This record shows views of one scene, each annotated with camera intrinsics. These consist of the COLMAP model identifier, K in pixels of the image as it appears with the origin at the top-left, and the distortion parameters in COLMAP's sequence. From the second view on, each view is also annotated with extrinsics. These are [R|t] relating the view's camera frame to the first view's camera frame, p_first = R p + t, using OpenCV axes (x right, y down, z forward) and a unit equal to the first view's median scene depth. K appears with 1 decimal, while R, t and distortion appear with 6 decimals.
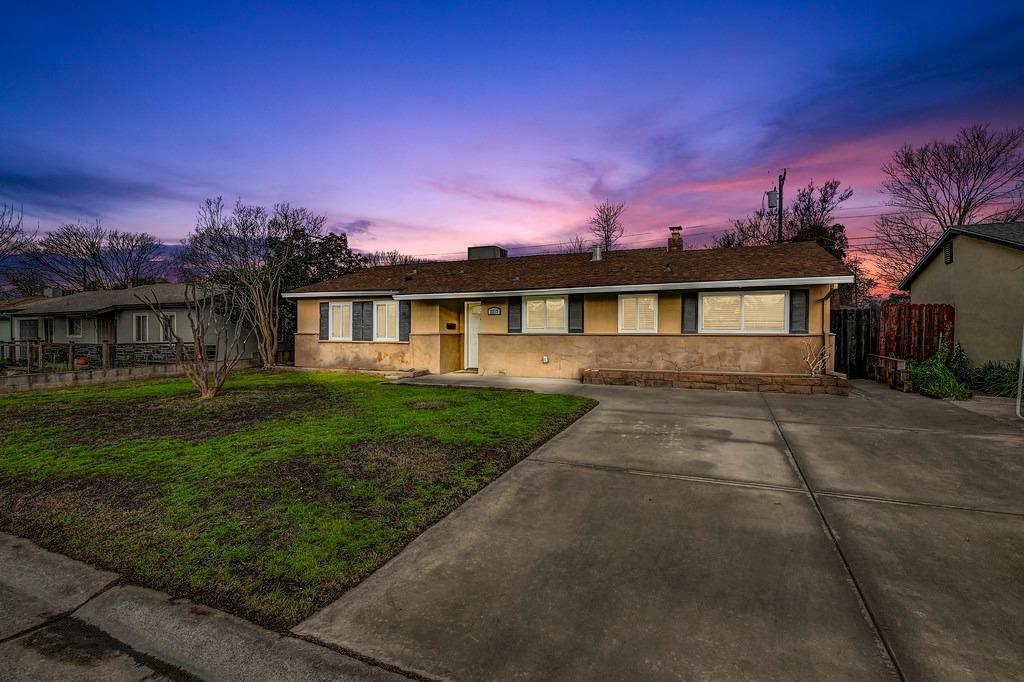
lens RADIAL K [[413.3, 0, 512.0], [0, 413.3, 341.0], [0, 0, 1]] dist [-0.018525, -0.000040]
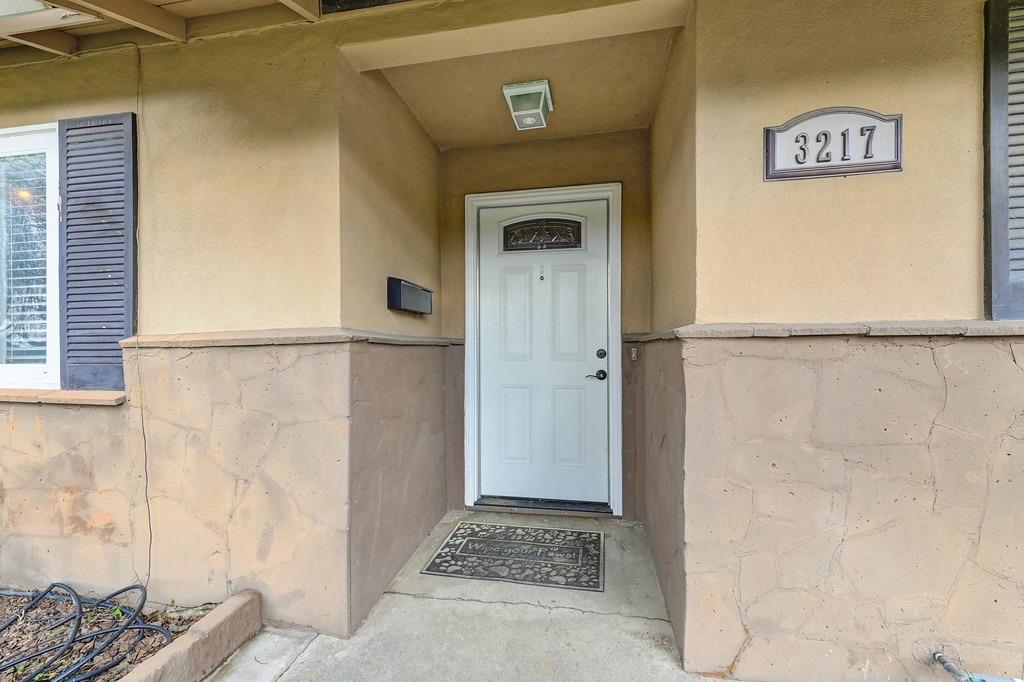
lens RADIAL K [[441.7, 0, 515.0], [0, 441.7, 357.3], [0, 0, 1]] dist [0.000707, 0.000074]
pose [[0.978316, -0.004280, 0.207073, -0.150555], [0.006163, 0.999945, -0.008449, -0.008815], [-0.207025, 0.009542, 0.978289, 0.844740]]
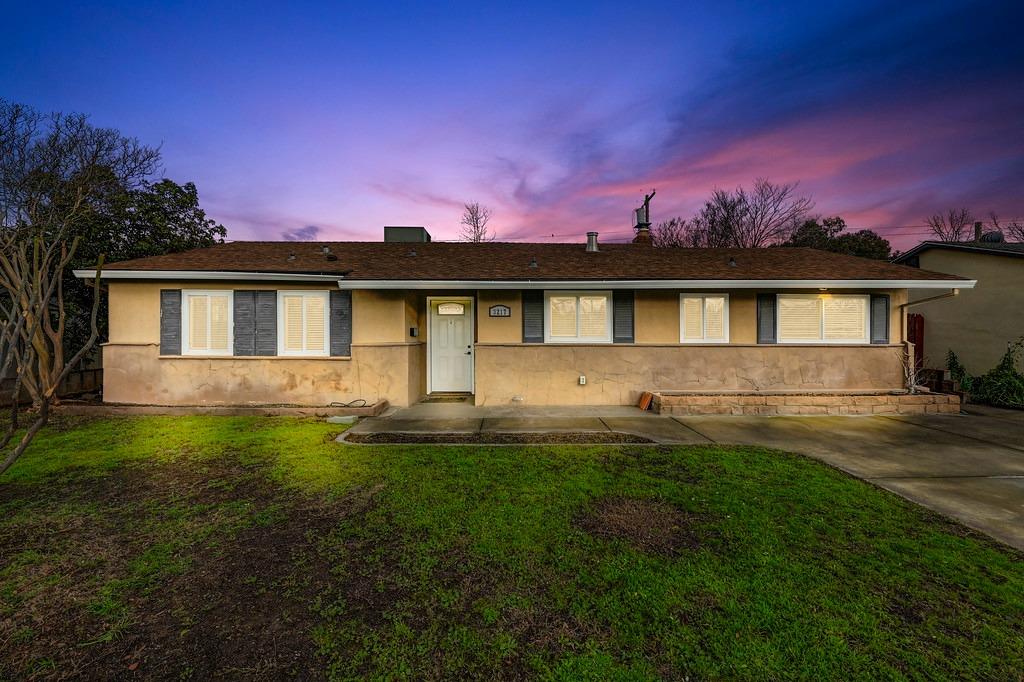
lens RADIAL K [[413.3, 0, 512.0], [0, 413.3, 341.0], [0, 0, 1]] dist [-0.018525, -0.000040]
pose [[0.927480, -0.002793, 0.373861, -0.263841], [0.007034, 0.999925, -0.009980, -0.014784], [-0.373805, 0.011886, 0.927431, 0.340866]]
